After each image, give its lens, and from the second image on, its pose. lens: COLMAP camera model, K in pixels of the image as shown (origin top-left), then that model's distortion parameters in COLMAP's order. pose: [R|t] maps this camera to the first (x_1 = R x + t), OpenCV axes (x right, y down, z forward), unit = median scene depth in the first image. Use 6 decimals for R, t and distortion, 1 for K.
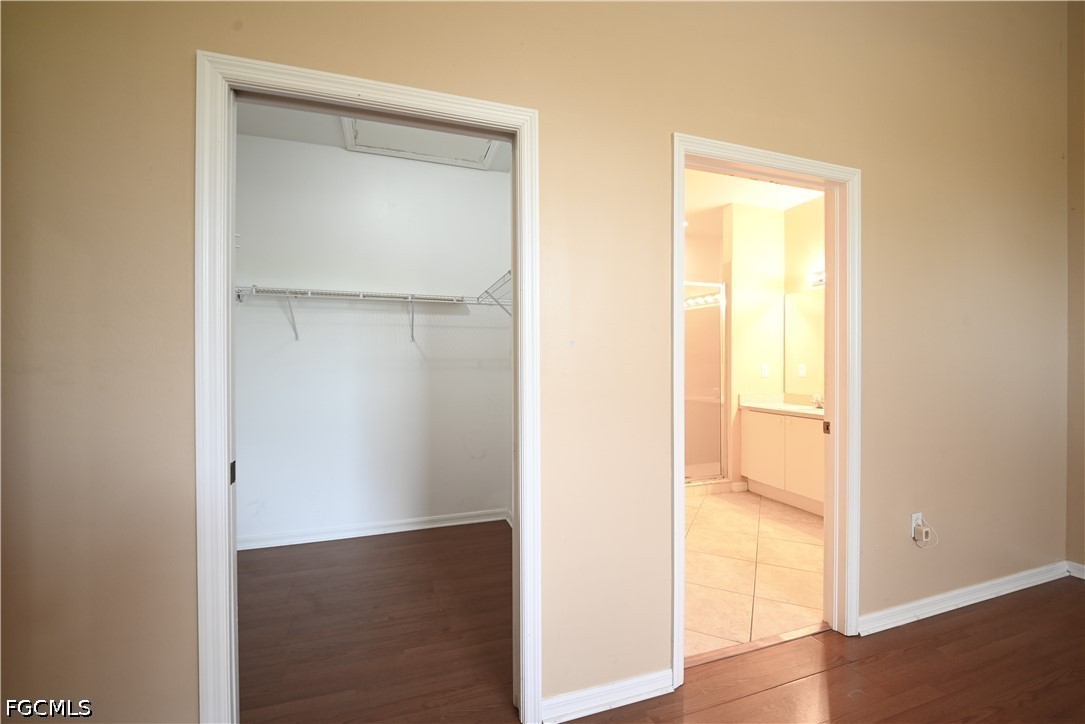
lens RADIAL K [[455.9, 0, 541.9], [0, 455.9, 366.1], [0, 0, 1]] dist [0.001536, -0.000621]
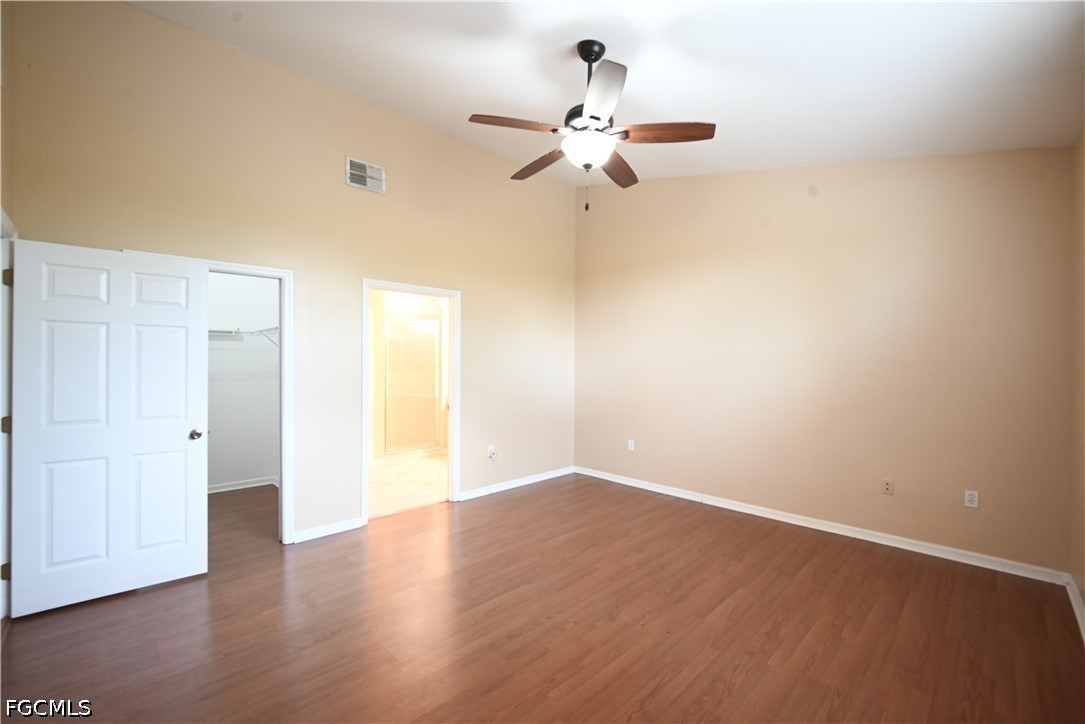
lens RADIAL K [[455.9, 0, 552.1], [0, 455.9, 364.9], [0, 0, 1]] dist [0.001536, -0.000621]
pose [[0.890102, 0.004721, 0.455737, 0.039132], [-0.003634, 0.999988, -0.003262, -0.030978], [-0.455747, 0.001247, 0.890109, -0.571352]]
